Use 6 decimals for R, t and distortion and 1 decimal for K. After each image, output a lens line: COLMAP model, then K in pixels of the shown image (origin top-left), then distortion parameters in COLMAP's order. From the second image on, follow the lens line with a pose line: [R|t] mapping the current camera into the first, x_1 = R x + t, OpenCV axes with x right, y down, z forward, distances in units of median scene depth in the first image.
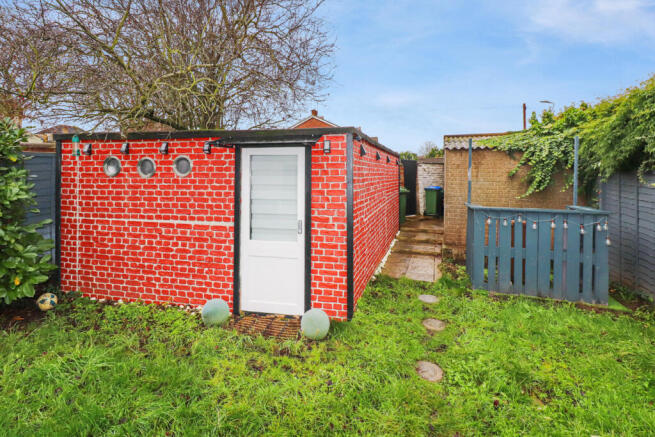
lens RADIAL K [[313.4, 0, 331.1], [0, 313.4, 178.2], [0, 0, 1]] dist [-0.002536, -0.000879]
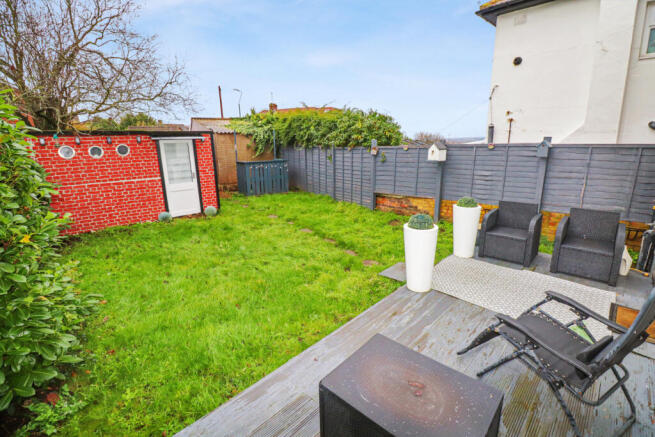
lens RADIAL K [[313.4, 0, 327.8], [0, 313.4, 216.7], [0, 0, 1]] dist [-0.002536, -0.000879]
pose [[0.605264, -0.208850, 0.768139, -1.182966], [0.028989, 0.970111, 0.240922, -0.065391], [-0.795497, -0.123554, 0.593228, -1.047776]]
